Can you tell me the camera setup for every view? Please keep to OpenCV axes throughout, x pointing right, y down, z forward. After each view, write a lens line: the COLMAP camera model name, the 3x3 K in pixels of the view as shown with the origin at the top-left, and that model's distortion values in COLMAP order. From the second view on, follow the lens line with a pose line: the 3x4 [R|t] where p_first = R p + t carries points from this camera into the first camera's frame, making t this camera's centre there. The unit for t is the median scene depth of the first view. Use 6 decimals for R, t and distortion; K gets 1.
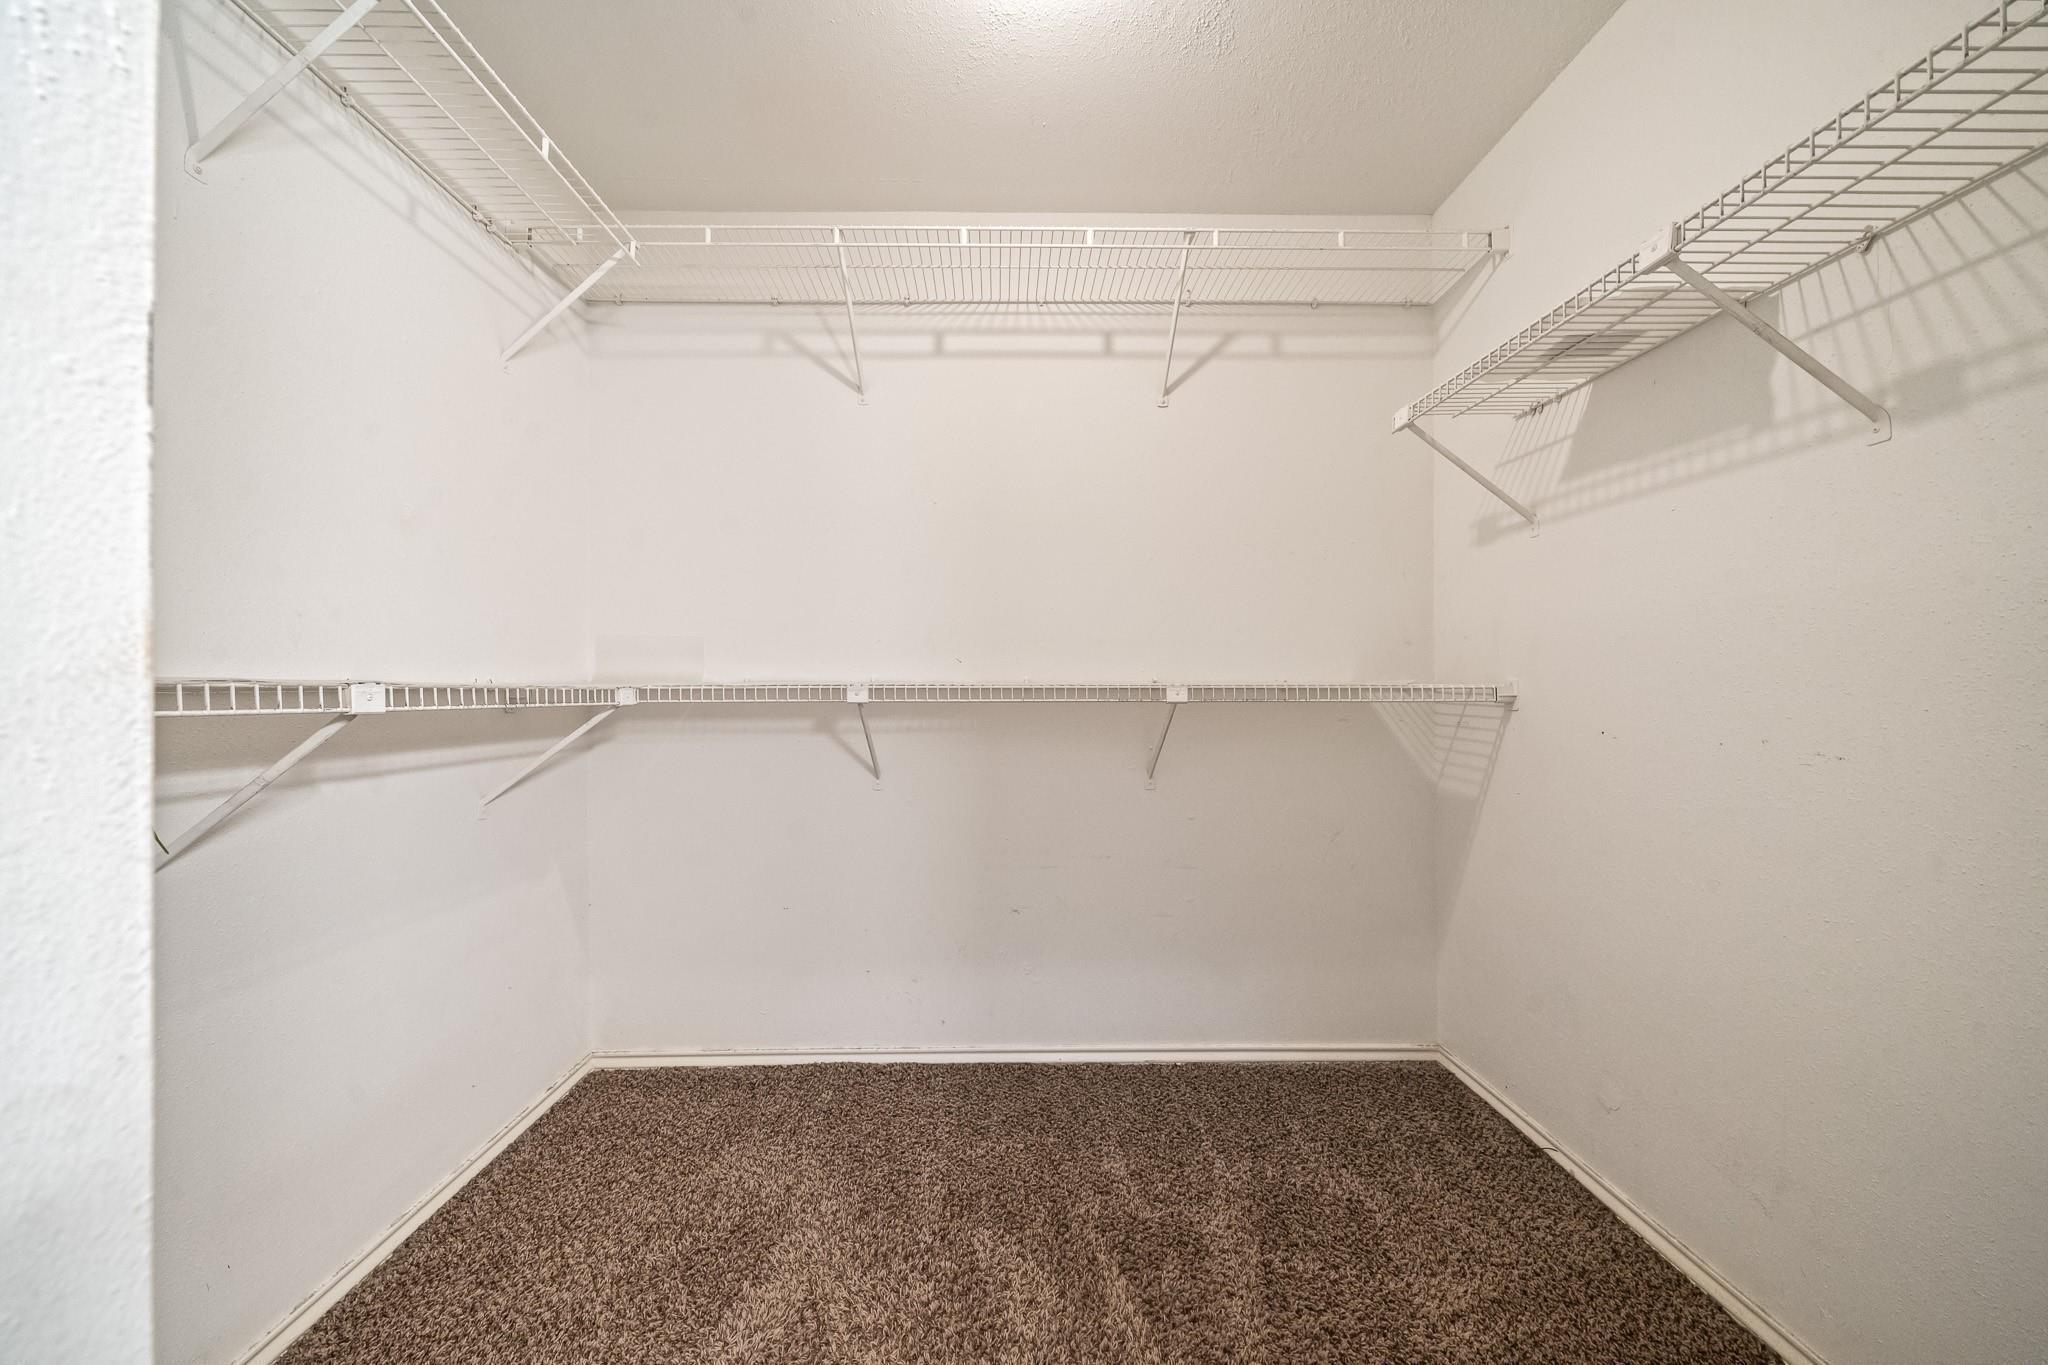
lens RADIAL K [[691.5, 0, 1018.4], [0, 691.5, 677.2], [0, 0, 1]] dist [-0.006420, 0.000431]
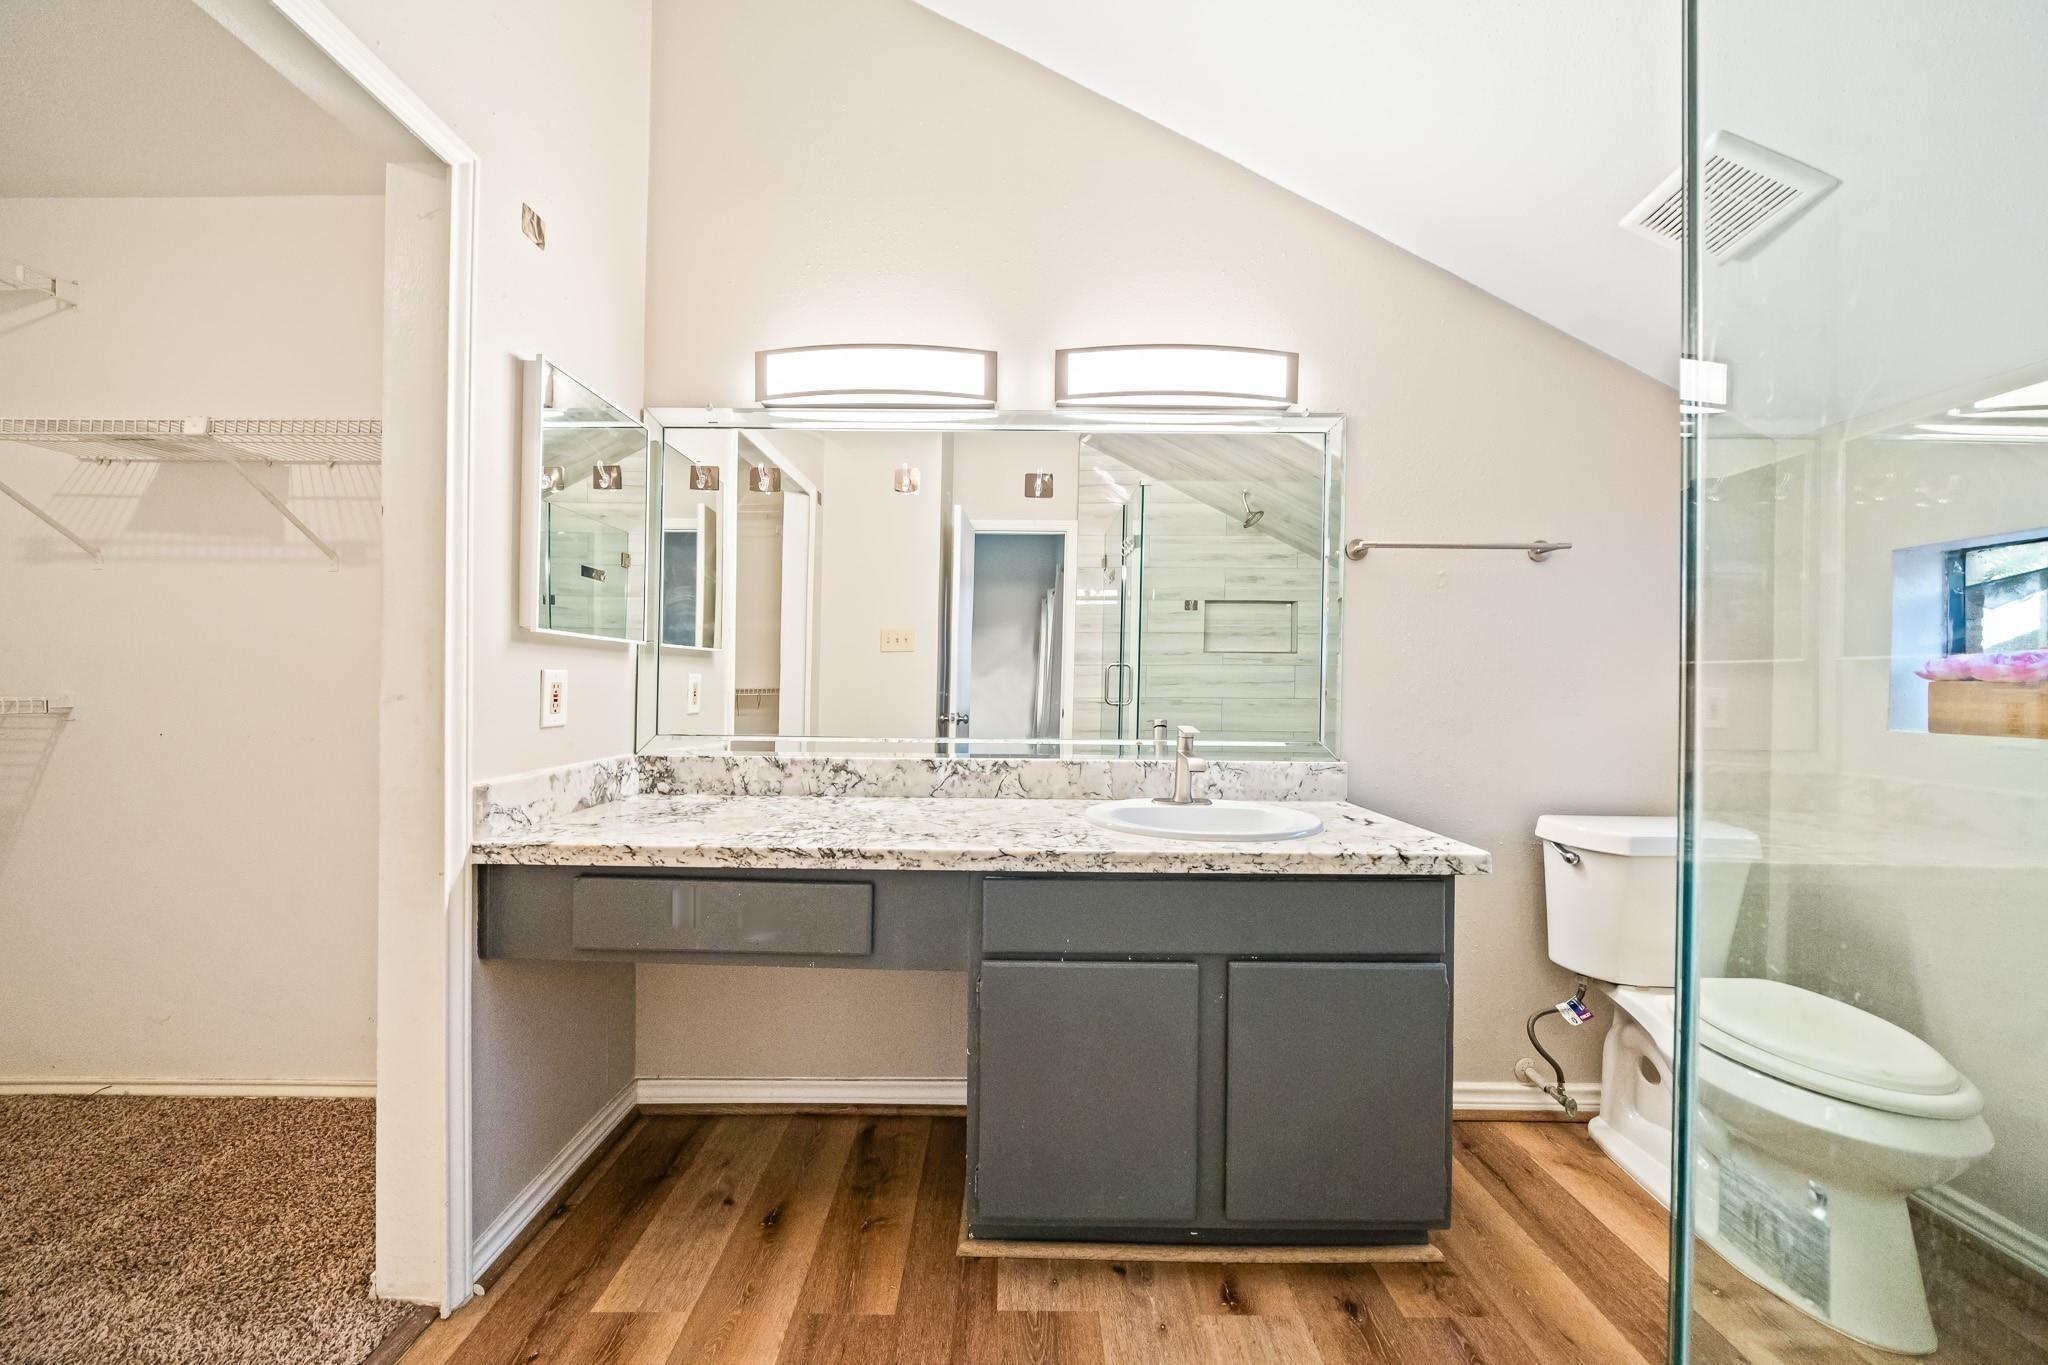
lens RADIAL K [[691.5, 0, 1016.8], [0, 691.5, 676.9], [0, 0, 1]] dist [-0.006420, 0.000431]
pose [[0.010452, 0.011955, 0.999874, -0.411404], [-0.010902, 0.999870, -0.011841, -0.028387], [-0.999886, -0.010777, 0.010581, -0.601008]]
